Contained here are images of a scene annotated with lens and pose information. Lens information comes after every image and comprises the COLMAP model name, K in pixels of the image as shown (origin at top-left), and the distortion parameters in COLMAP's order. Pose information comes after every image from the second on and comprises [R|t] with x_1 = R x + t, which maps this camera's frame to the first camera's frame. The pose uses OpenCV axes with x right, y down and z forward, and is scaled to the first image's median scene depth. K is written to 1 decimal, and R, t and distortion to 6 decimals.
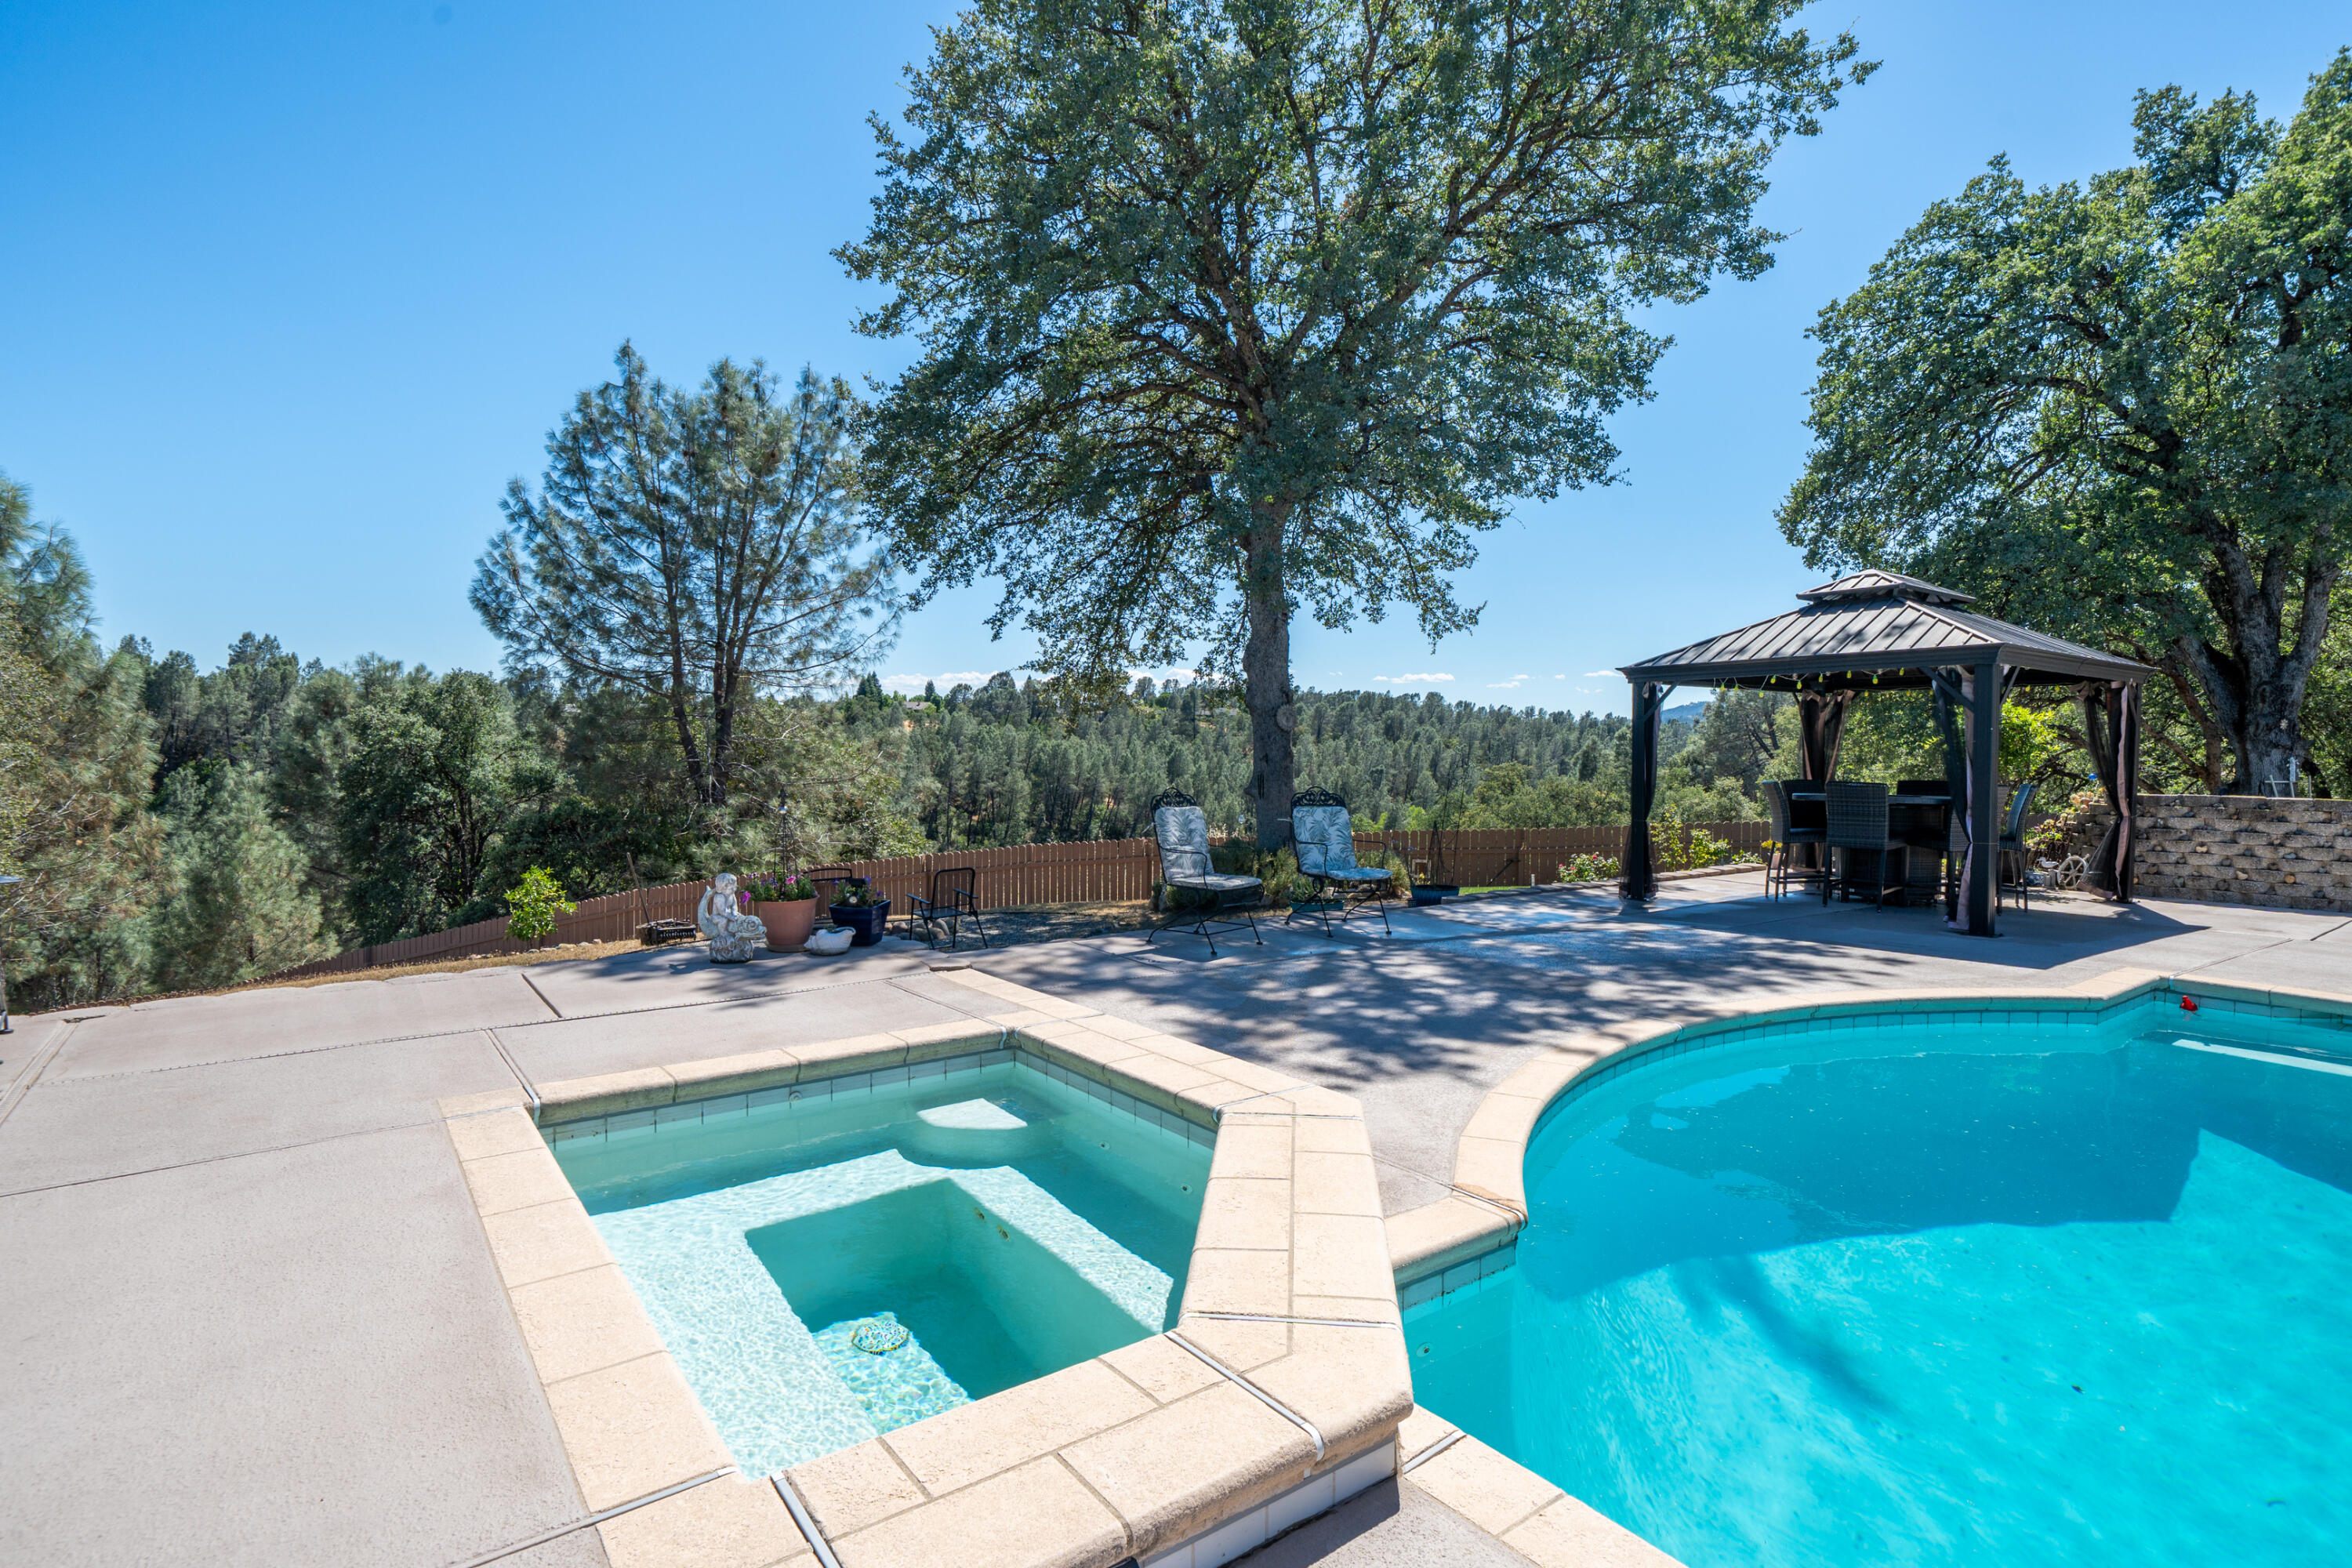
lens RADIAL K [[1180.2, 0, 1178.0], [0, 1180.2, 780.7], [0, 0, 1]] dist [0.001695, 0.001485]
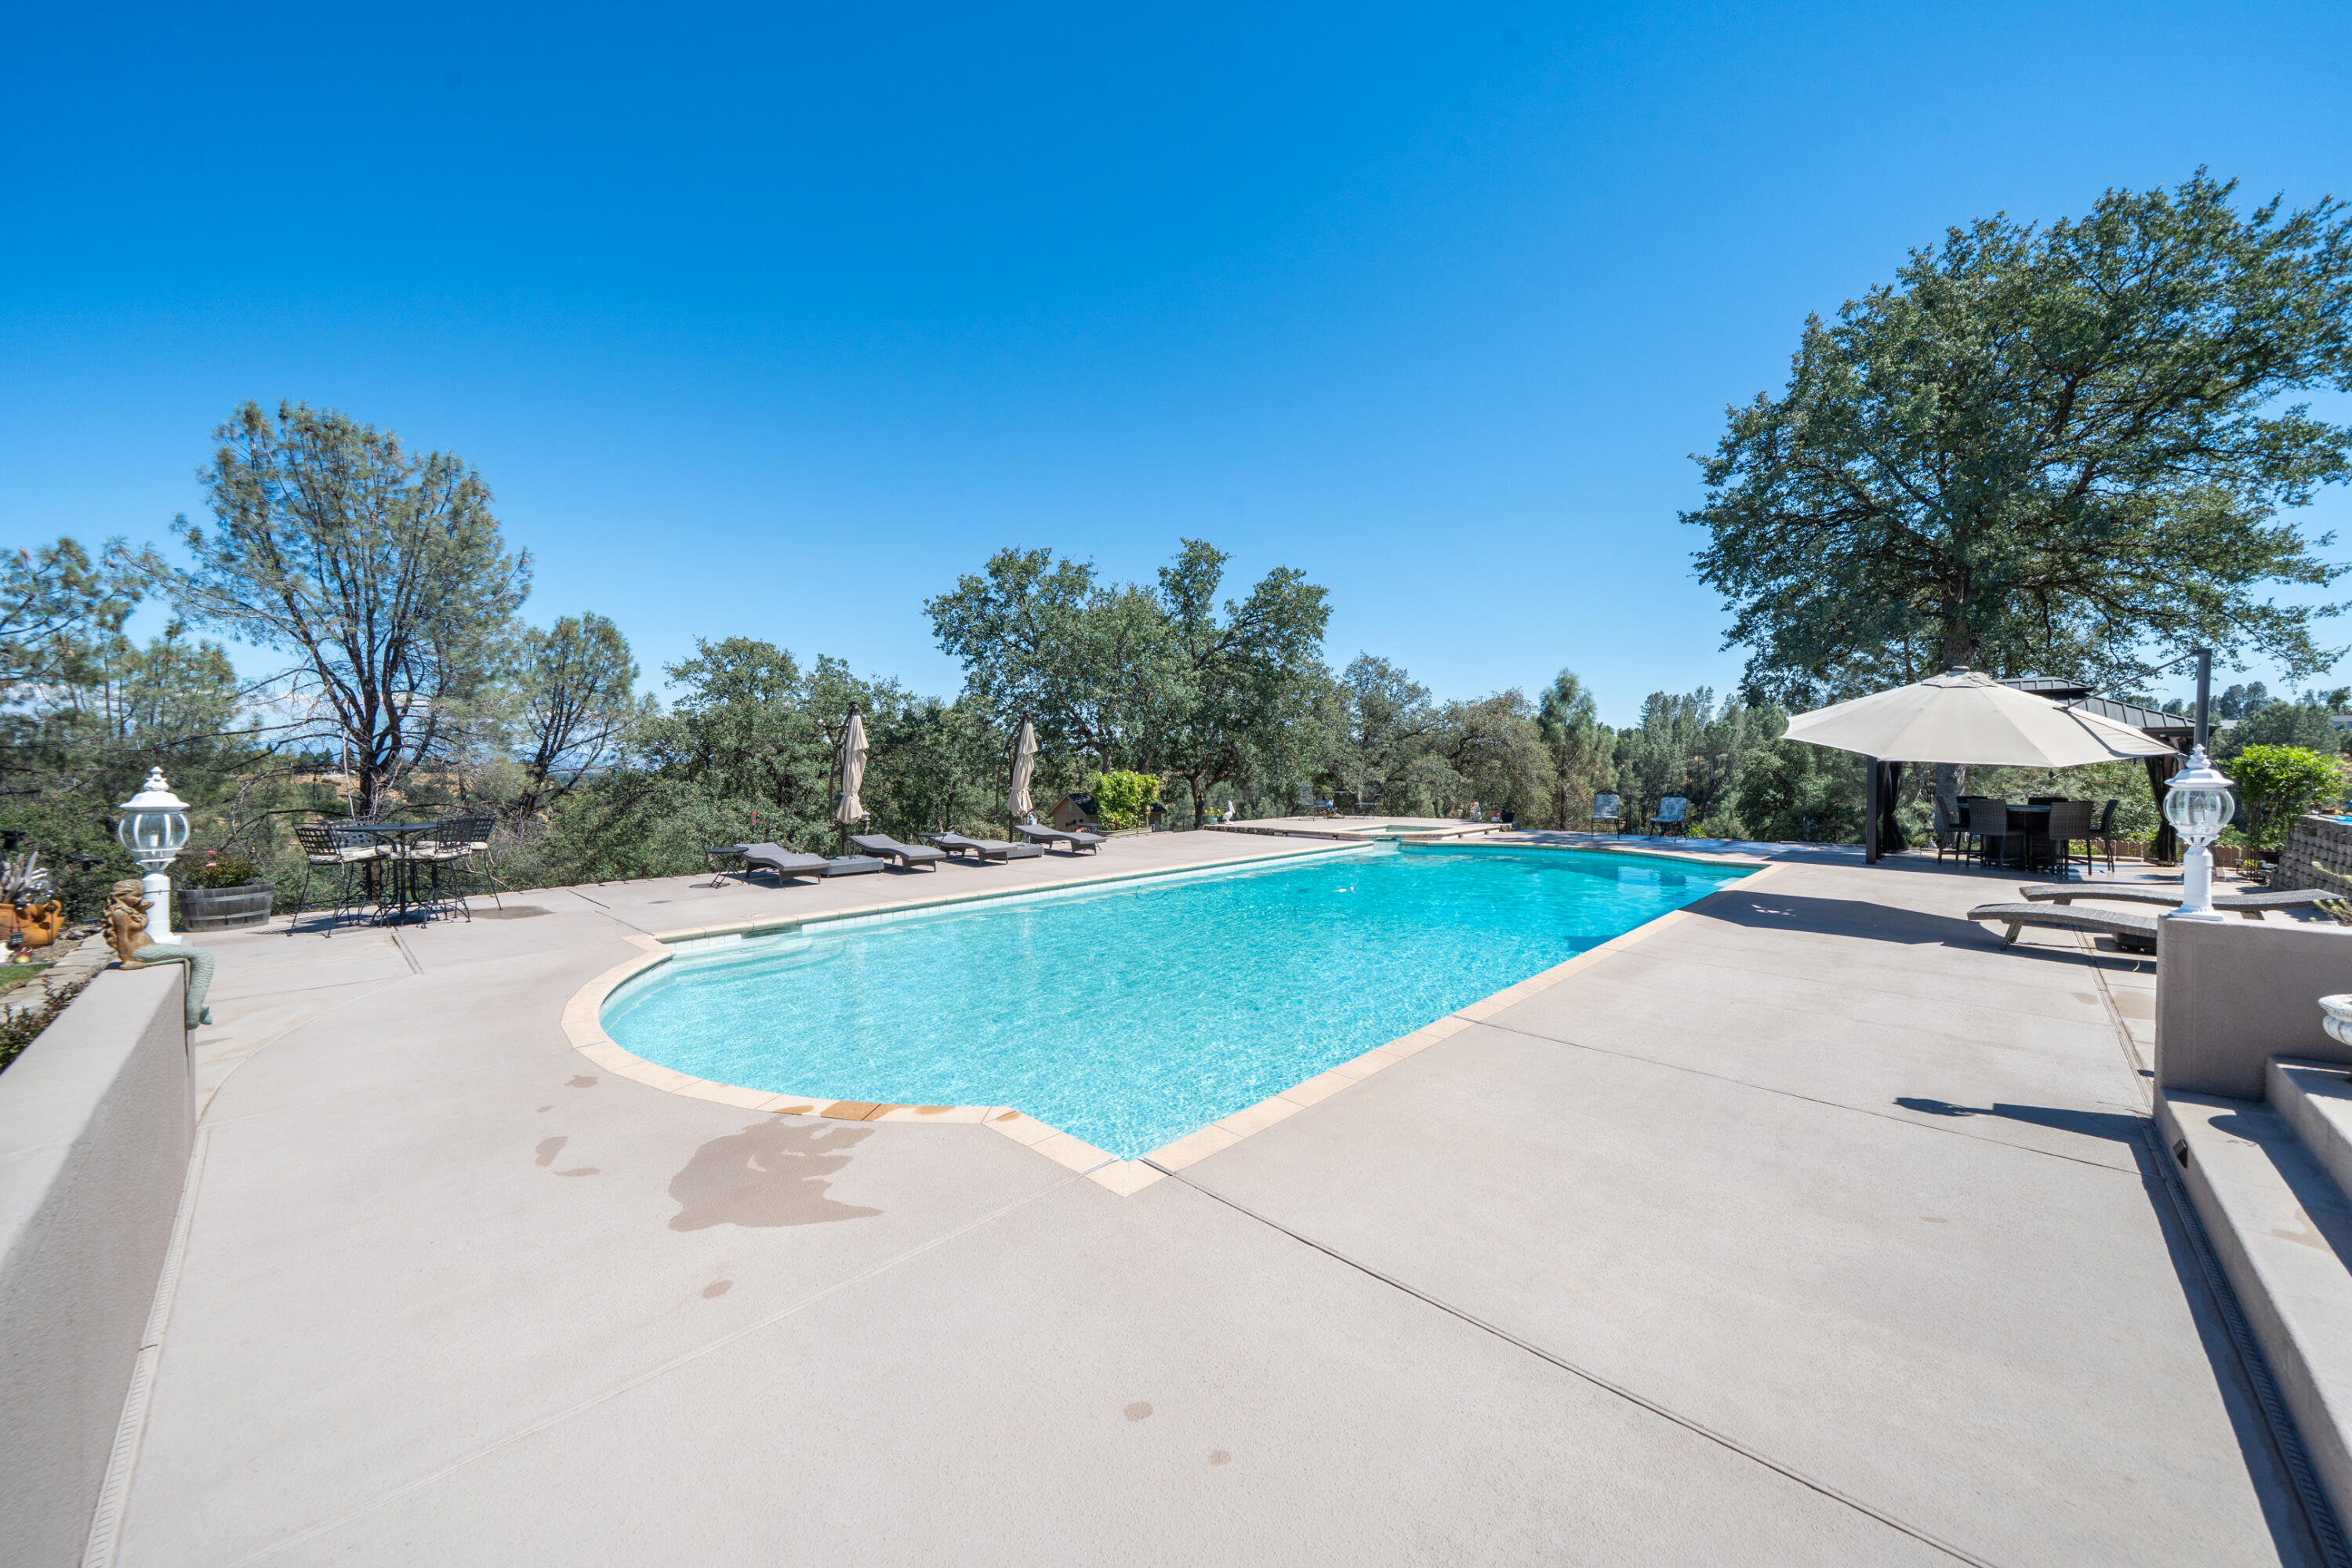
lens RADIAL K [[854.9, 0, 1173.9], [0, 854.9, 781.3], [0, 0, 1]] dist [-0.004930, 0.000170]
pose [[0.154172, 0.012169, -0.987969, 0.571718], [-0.022247, 0.999713, 0.008842, -0.002391], [0.987793, 0.020616, 0.154399, -0.148375]]
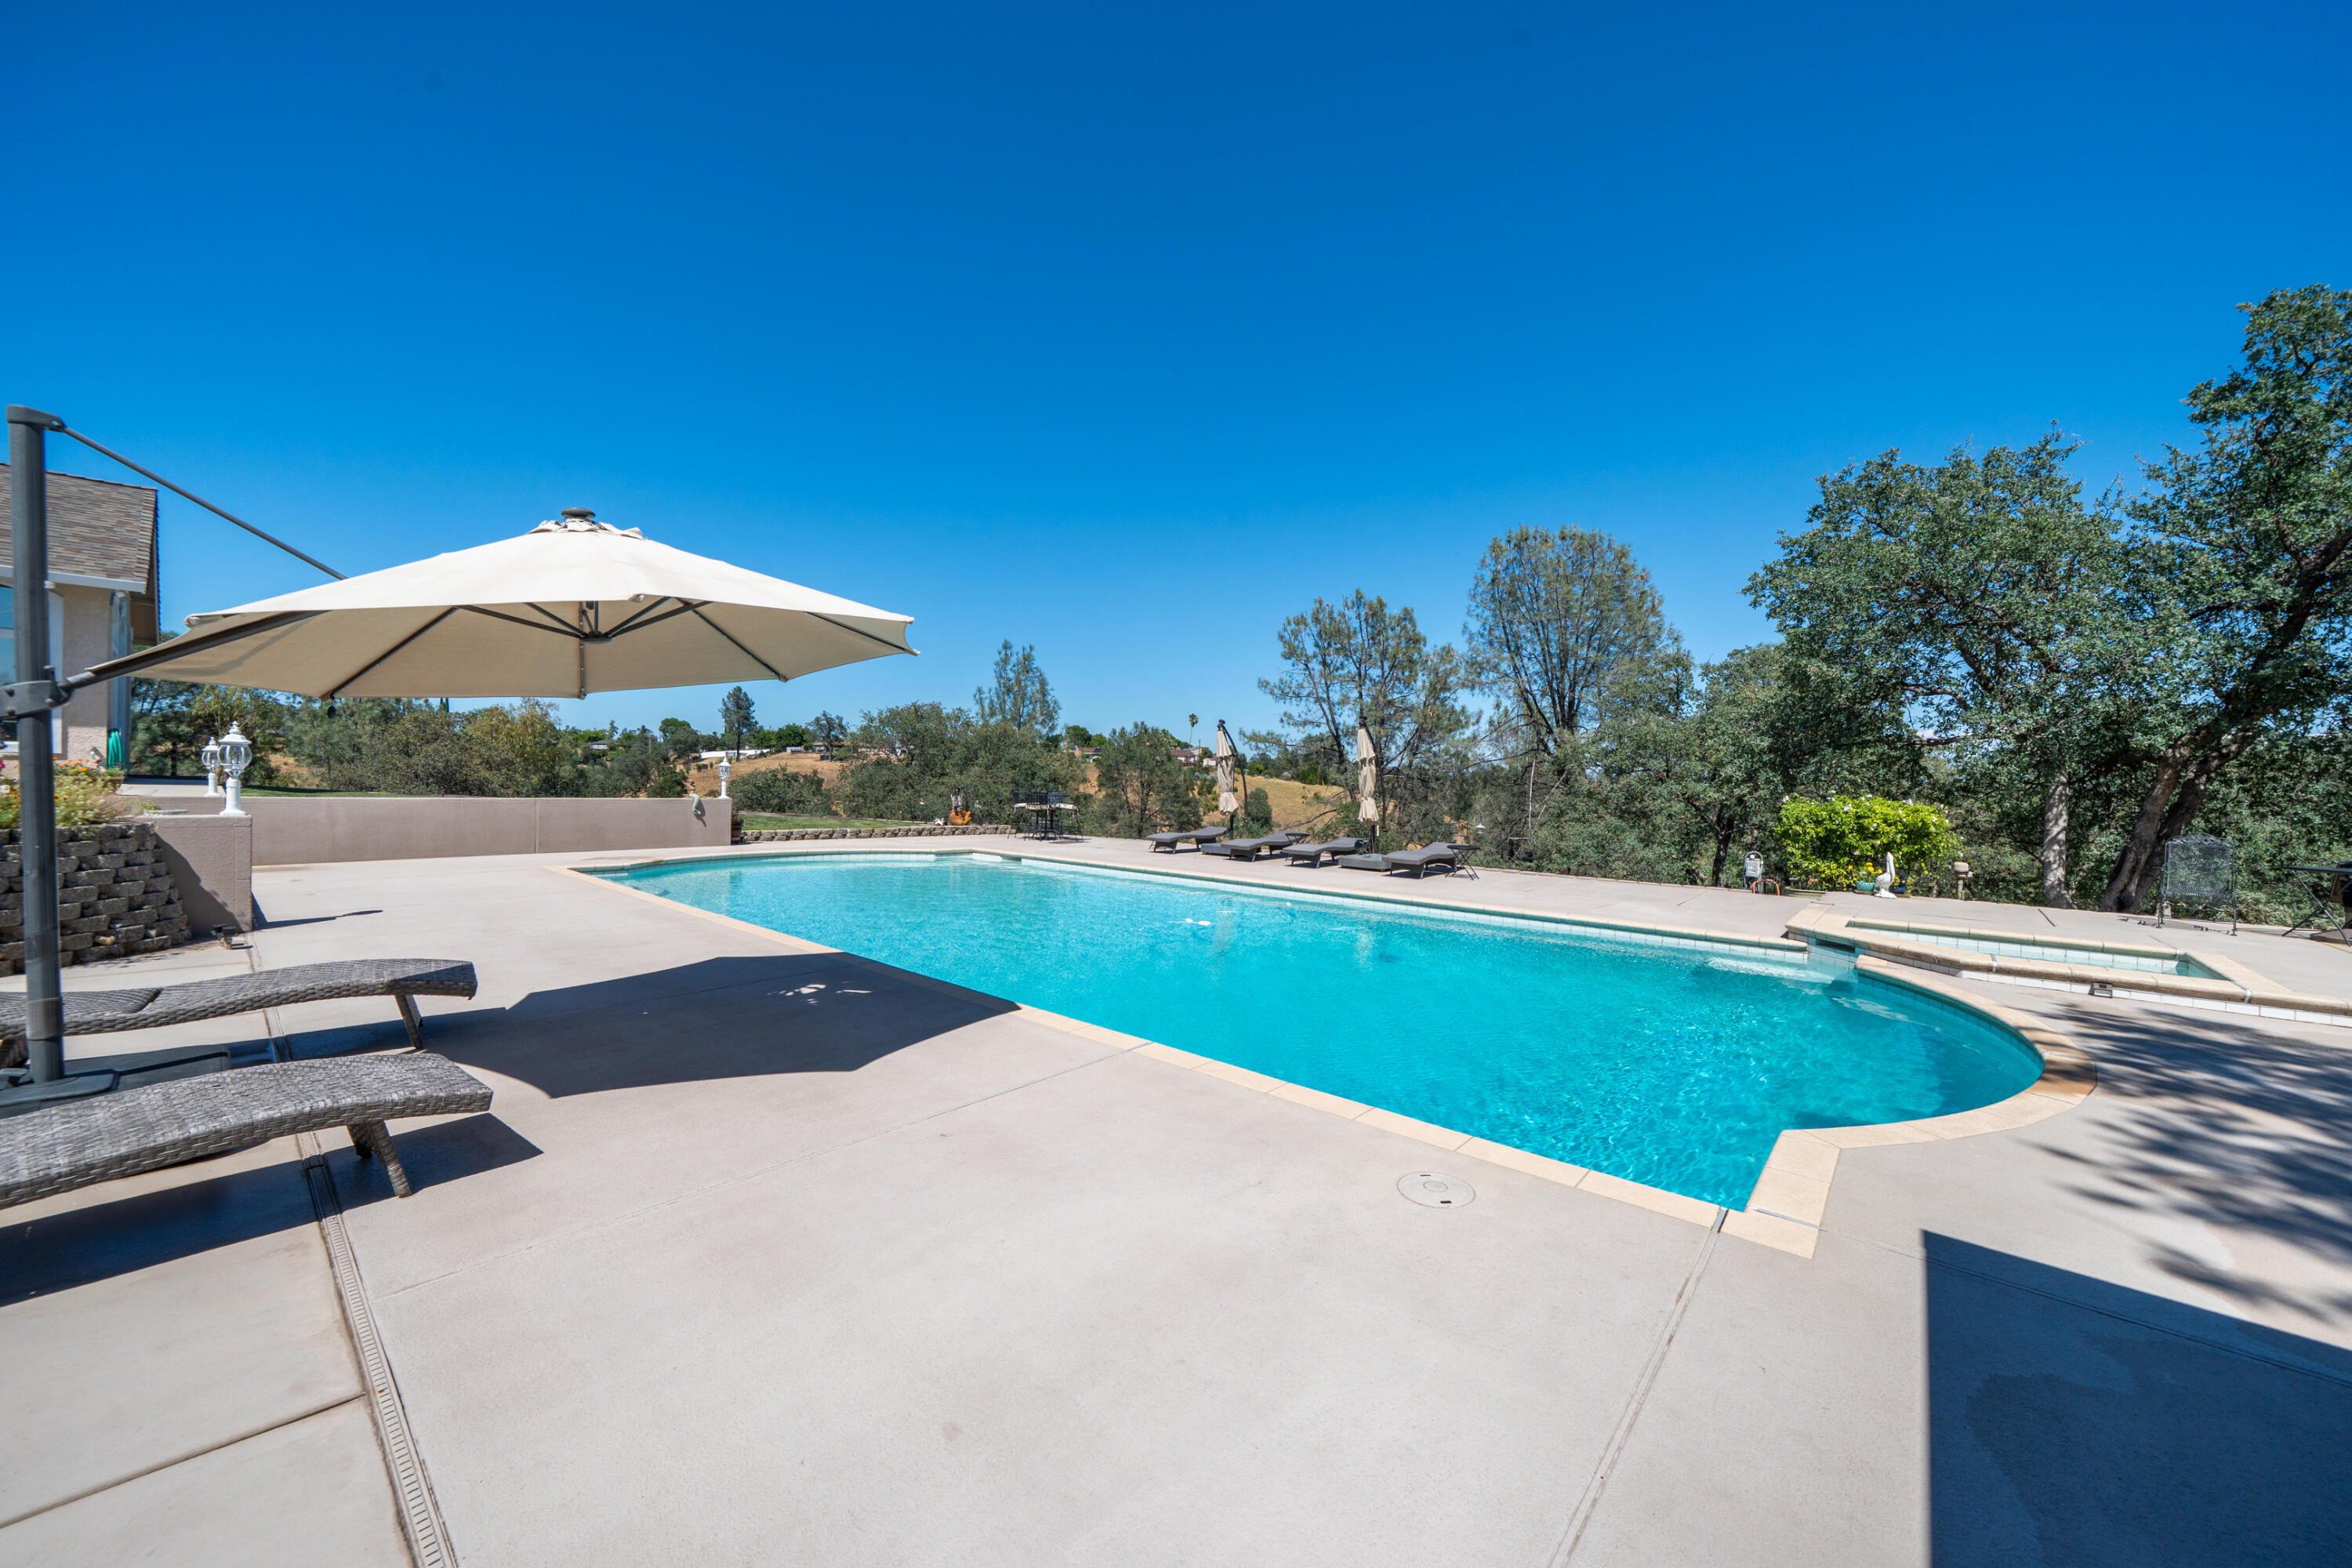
lens RADIAL K [[873.5, 0, 1170.2], [0, 873.5, 790.5], [0, 0, 1]] dist [-0.015904, -0.000004]
pose [[-0.977869, -0.030804, -0.206937, 0.269205], [-0.039595, 0.998475, 0.038472, -0.010201], [0.205437, 0.045815, -0.977597, 0.302028]]
